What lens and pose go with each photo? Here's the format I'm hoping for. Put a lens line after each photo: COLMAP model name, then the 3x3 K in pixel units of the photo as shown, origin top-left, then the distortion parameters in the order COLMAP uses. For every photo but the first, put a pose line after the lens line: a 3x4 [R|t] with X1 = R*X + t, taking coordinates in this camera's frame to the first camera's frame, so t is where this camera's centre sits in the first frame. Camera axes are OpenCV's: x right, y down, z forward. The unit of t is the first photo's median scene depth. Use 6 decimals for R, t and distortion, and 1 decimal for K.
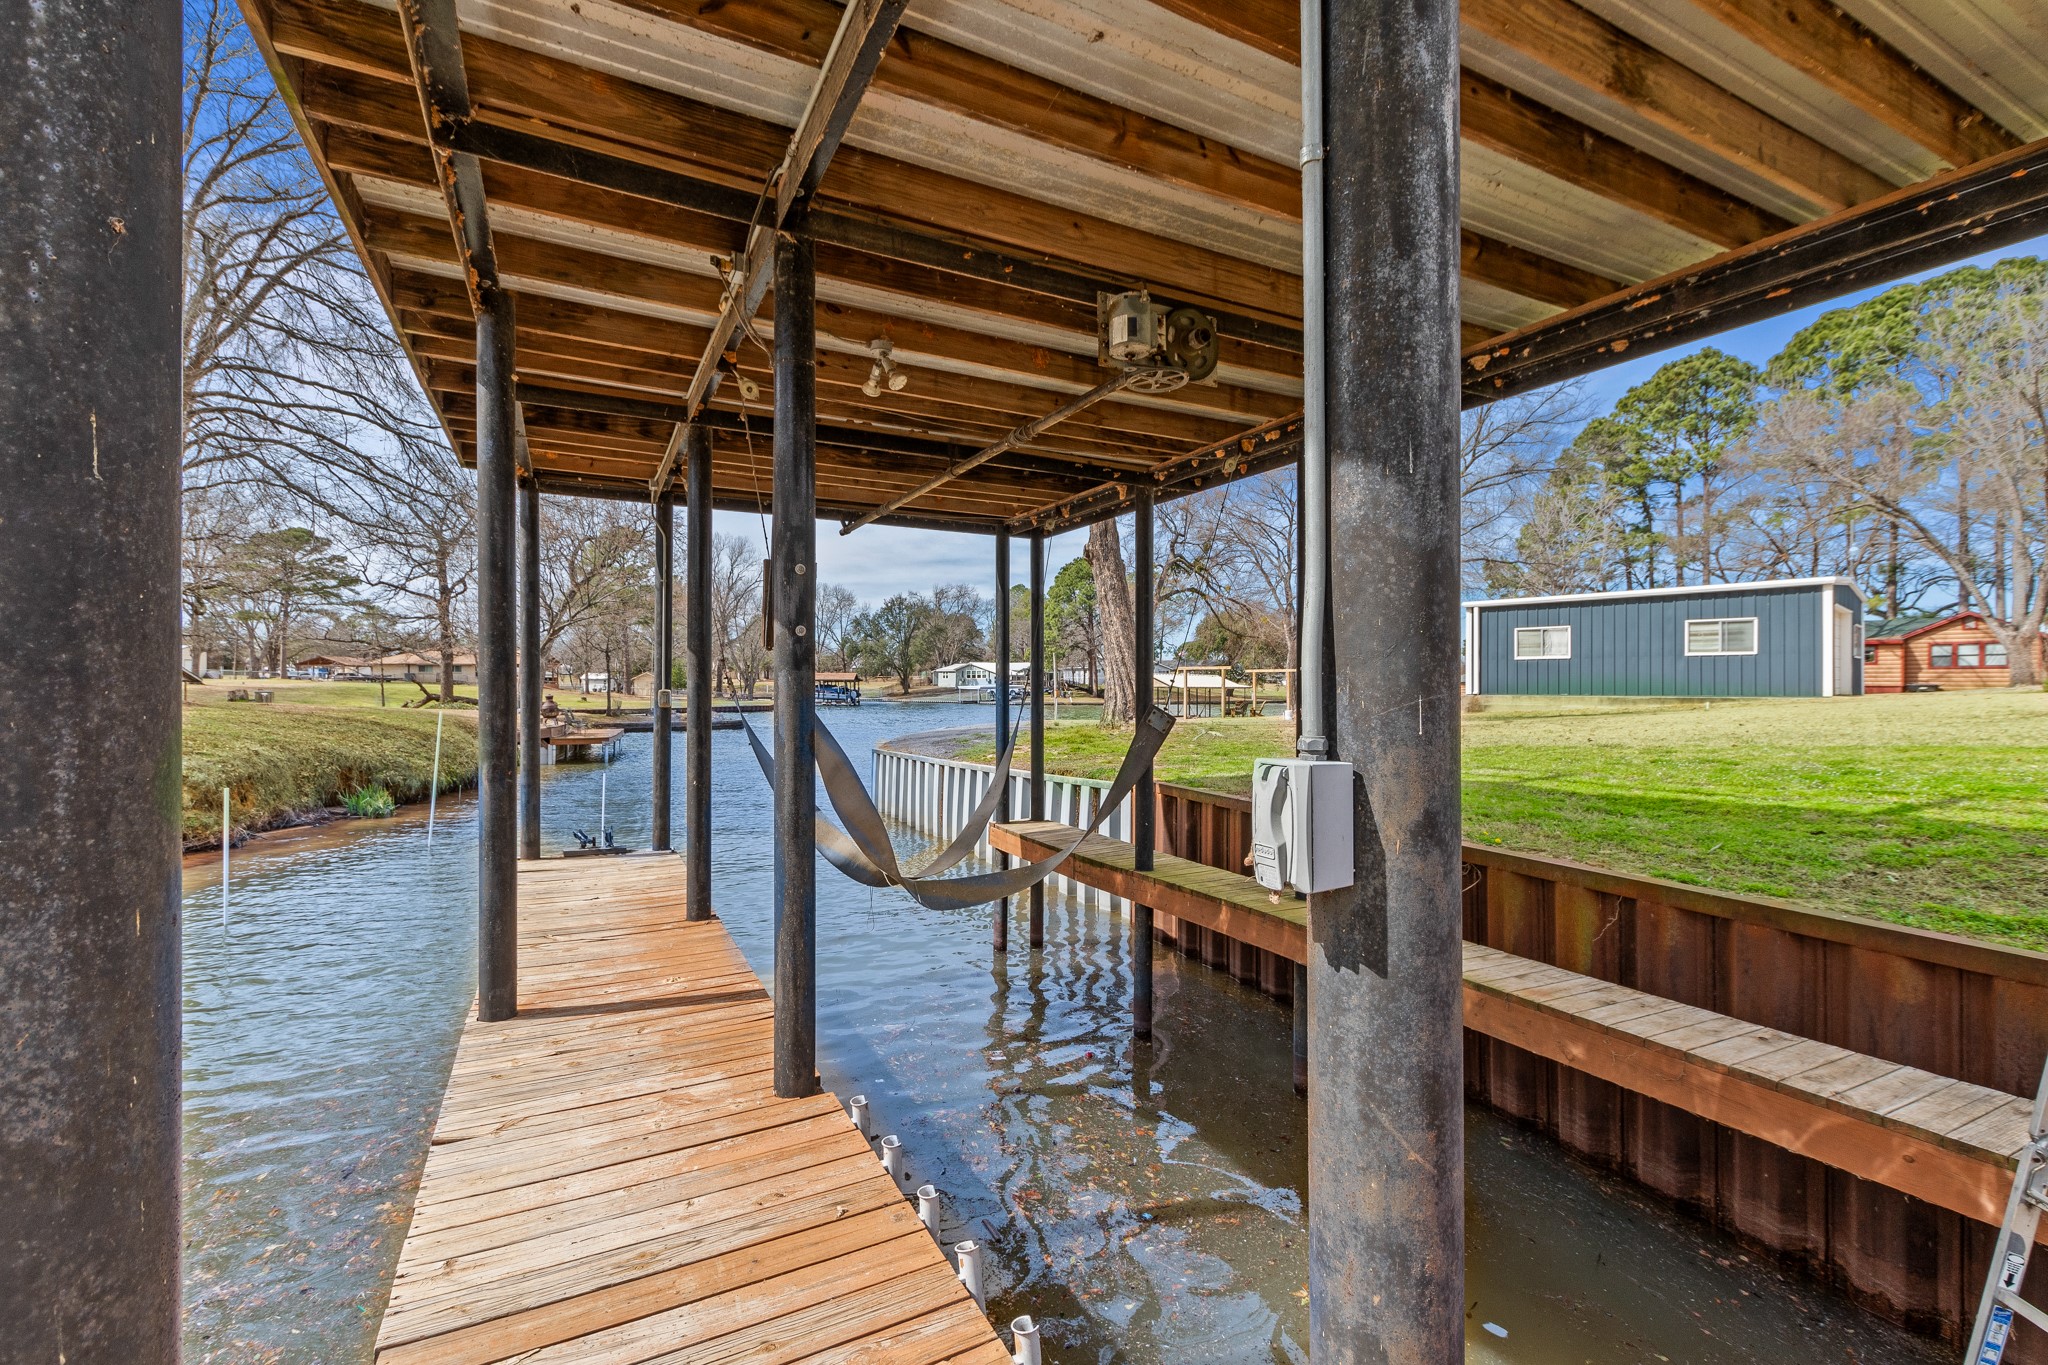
lens RADIAL K [[880.9, 0, 1013.5], [0, 880.9, 693.3], [0, 0, 1]] dist [0.003662, 0.000388]
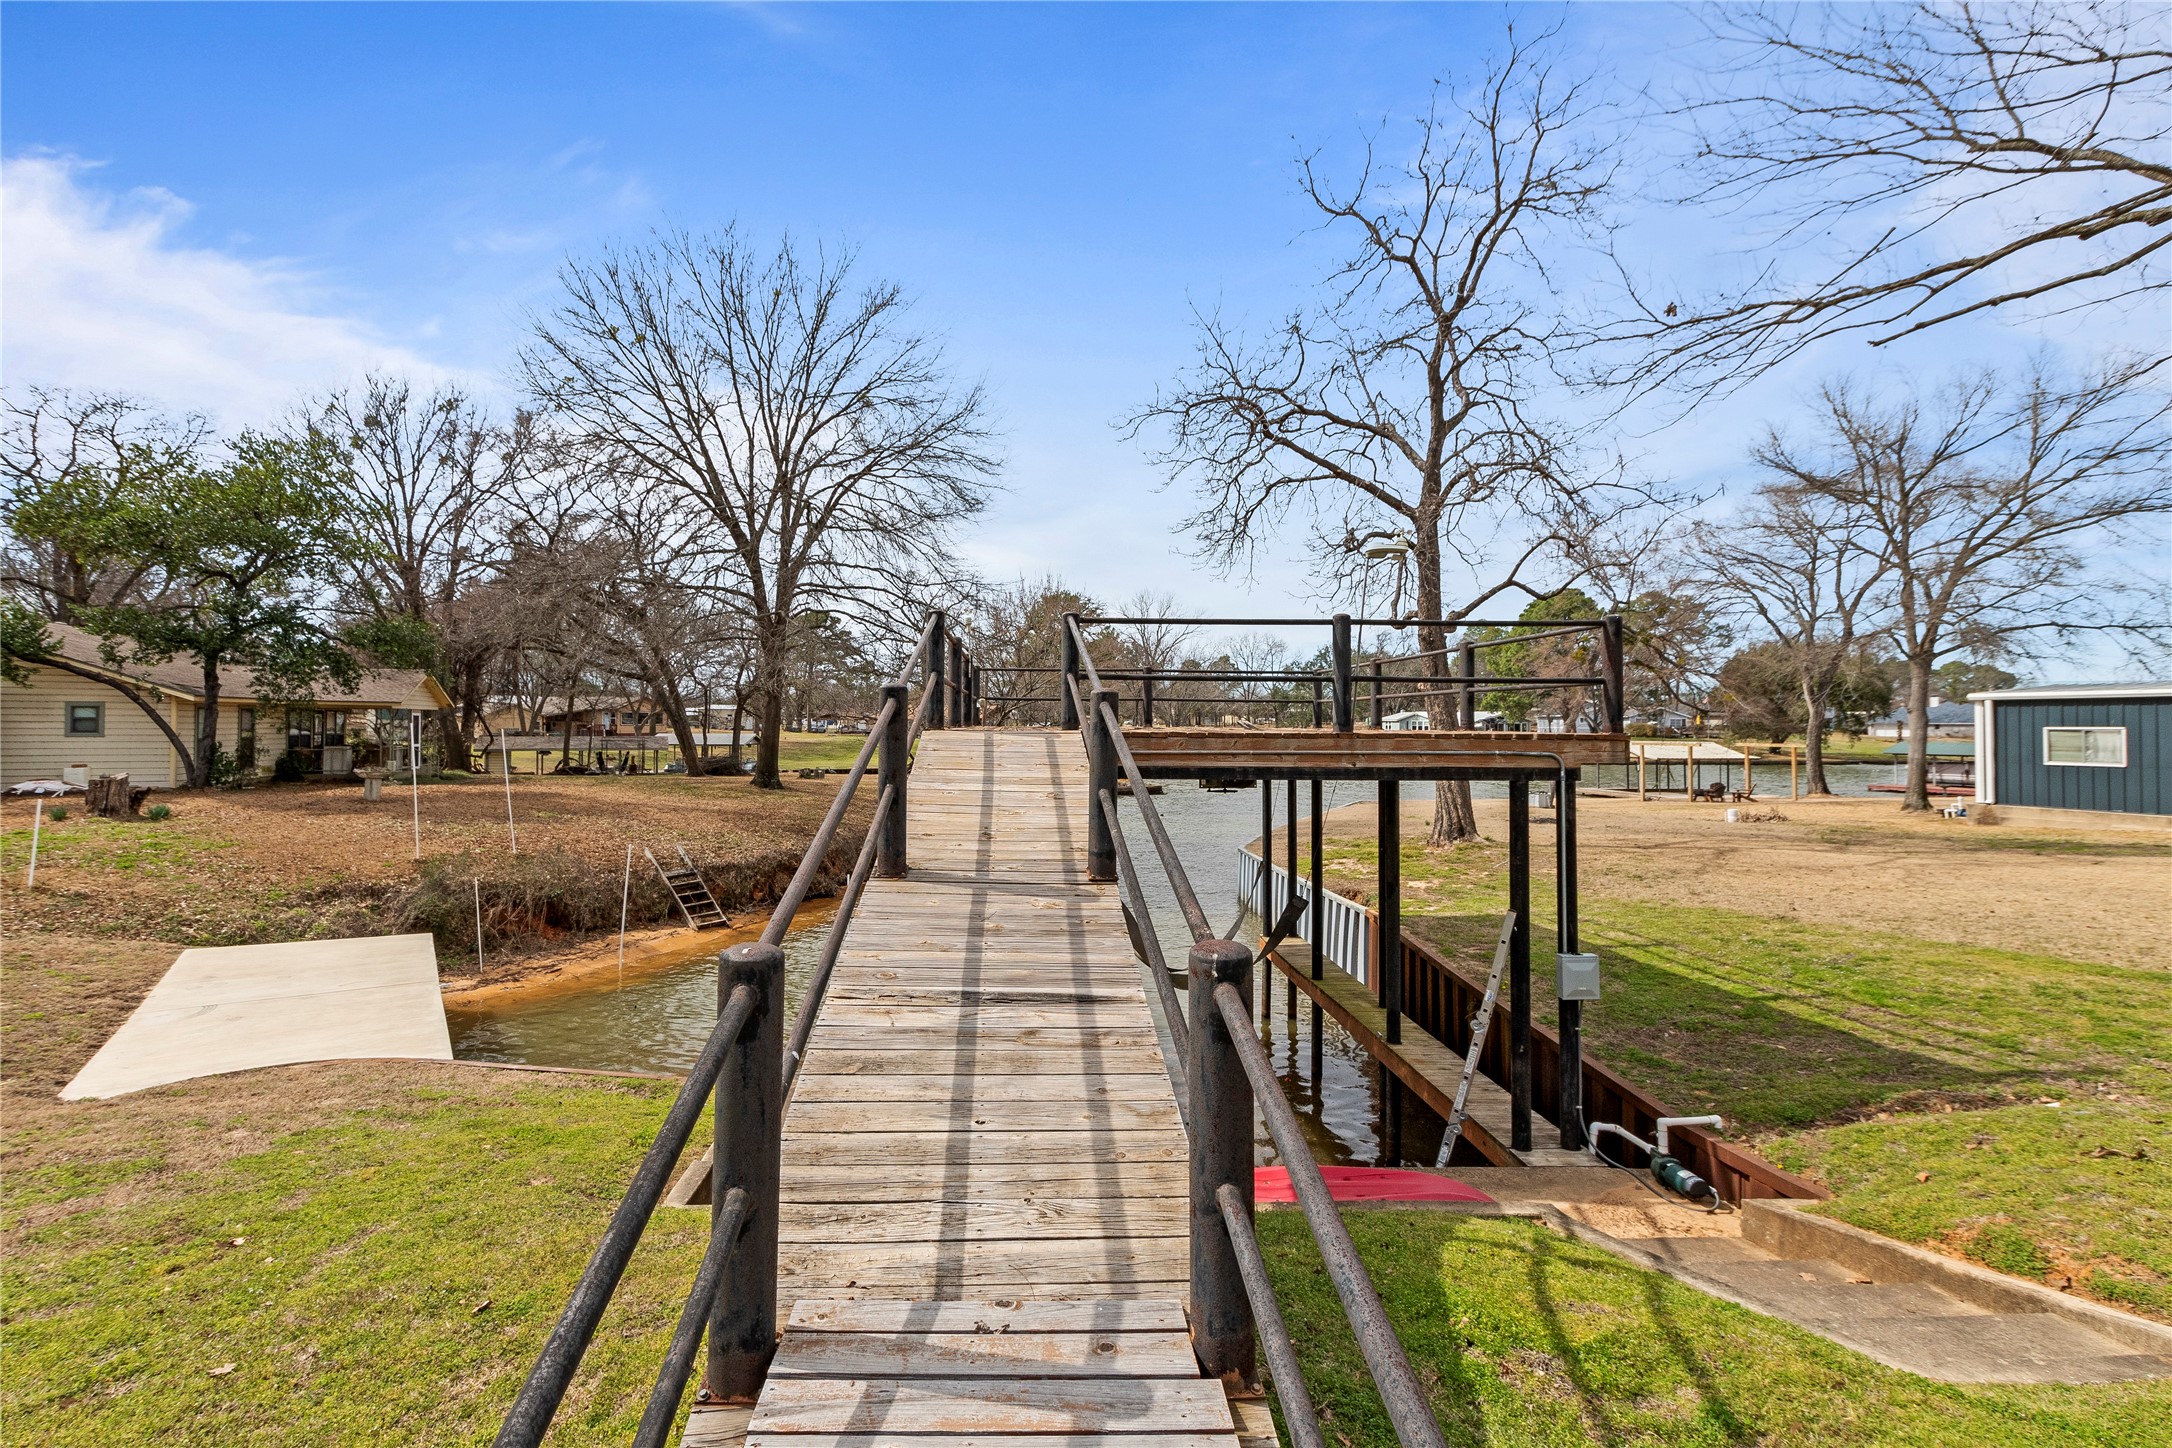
lens RADIAL K [[953.5, 0, 1039.8], [0, 953.5, 713.5], [0, 0, 1]] dist [-0.000984, -0.000115]
pose [[0.905034, -0.005843, -0.425299, 0.036526], [-0.004330, 0.999727, -0.022950, -0.024797], [0.425317, 0.022612, 0.904762, -0.087710]]
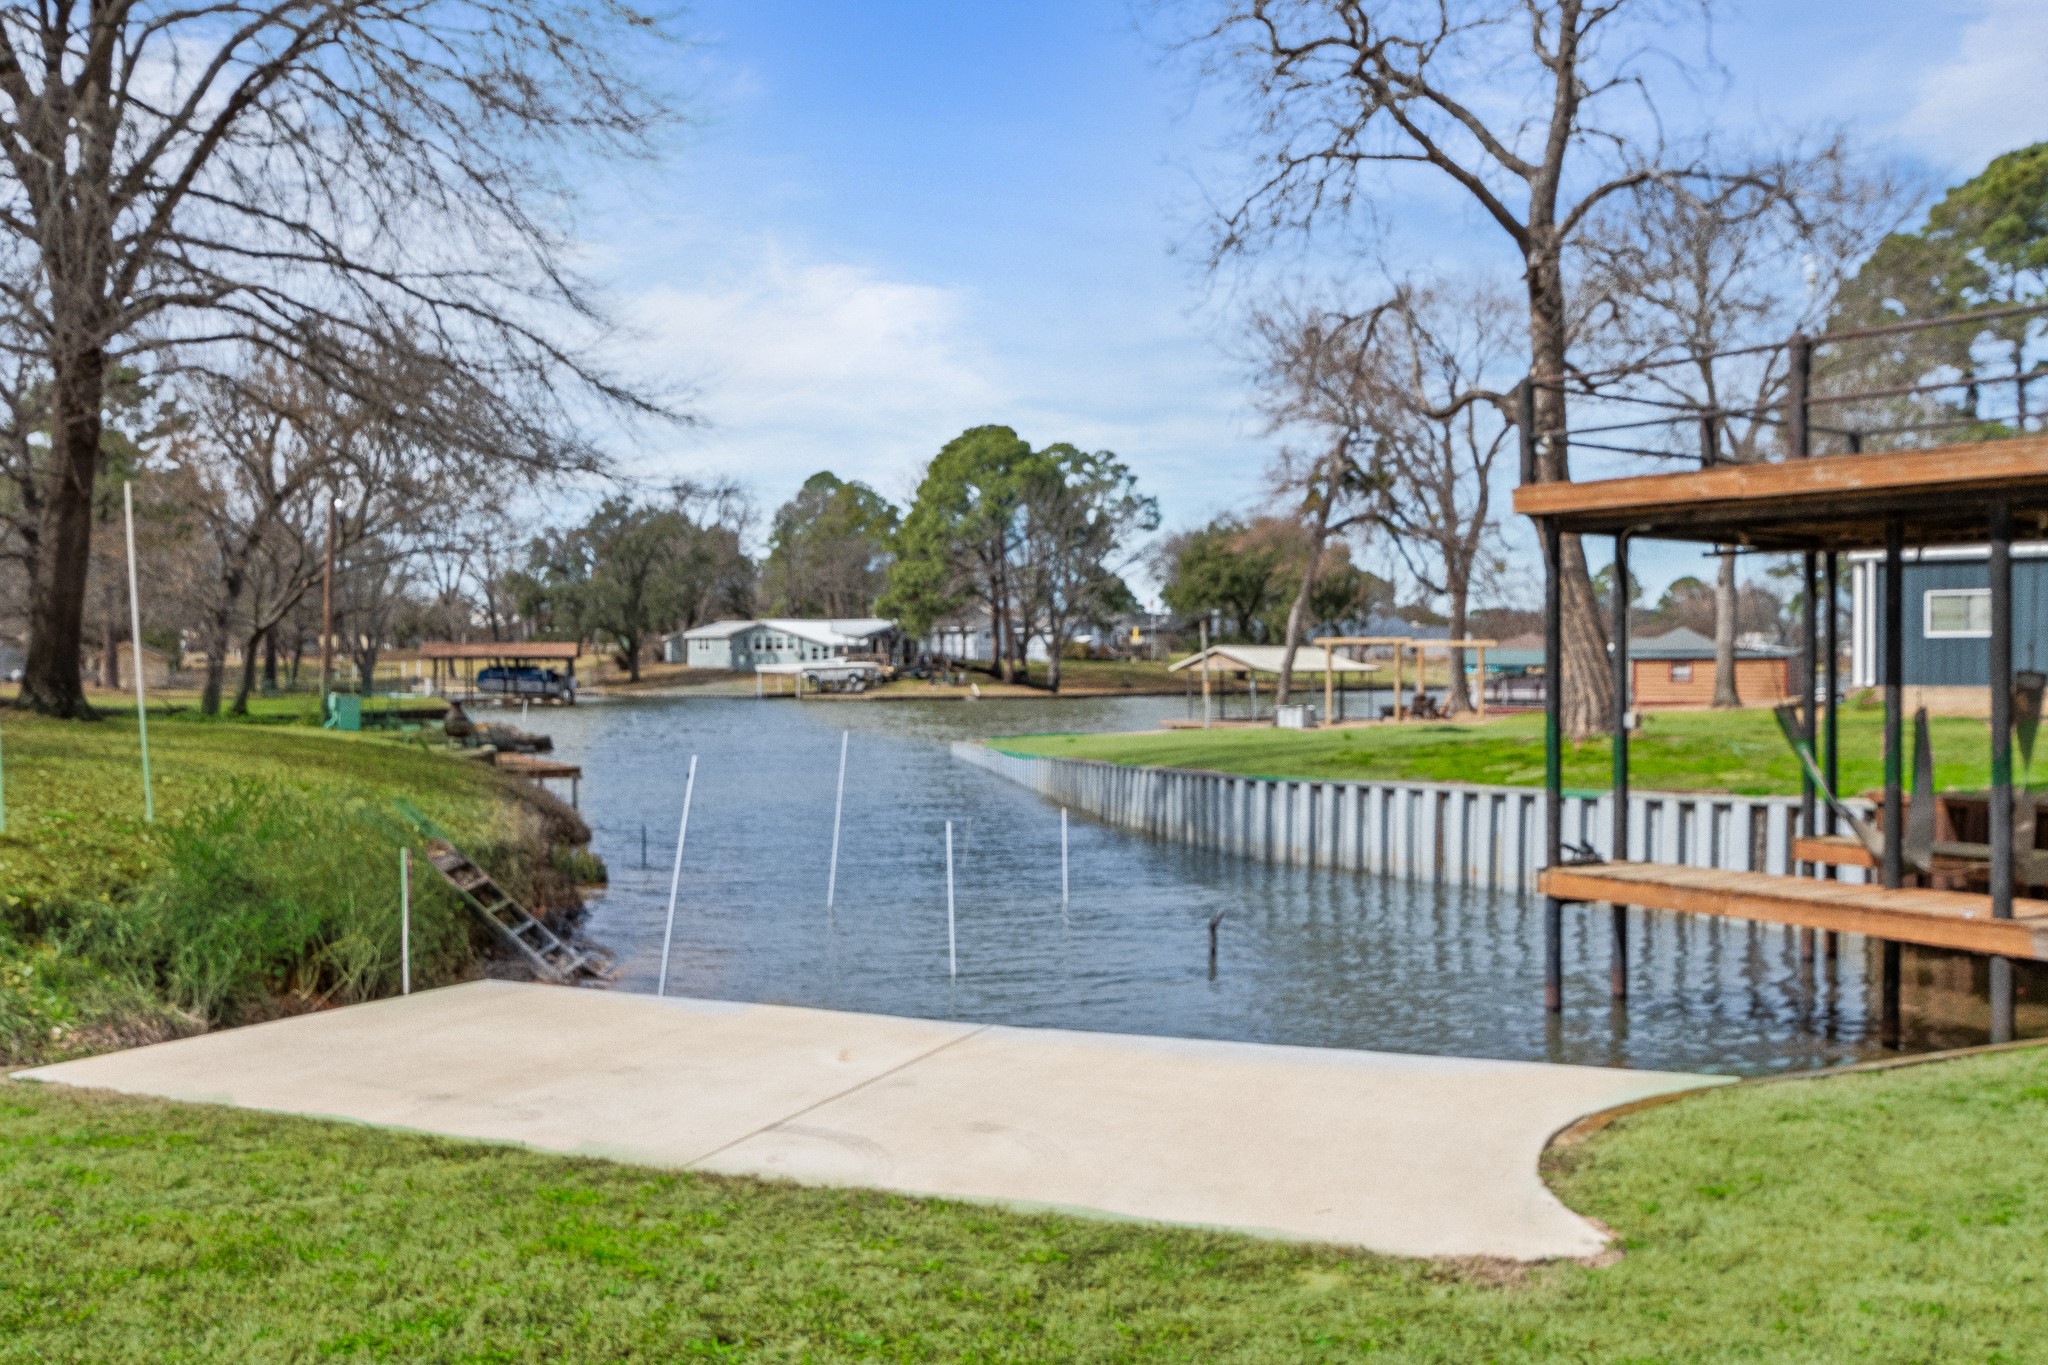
lens RADIAL K [[1721.3, 0, 1024.0], [0, 1721.3, 682.5], [0, 0, 1]] dist [-0.002572, 0.009926]
pose [[0.986691, -0.007671, 0.162428, -0.149626], [0.006953, 0.999963, 0.004988, -0.005394], [-0.162460, -0.003792, 0.986708, -0.099487]]
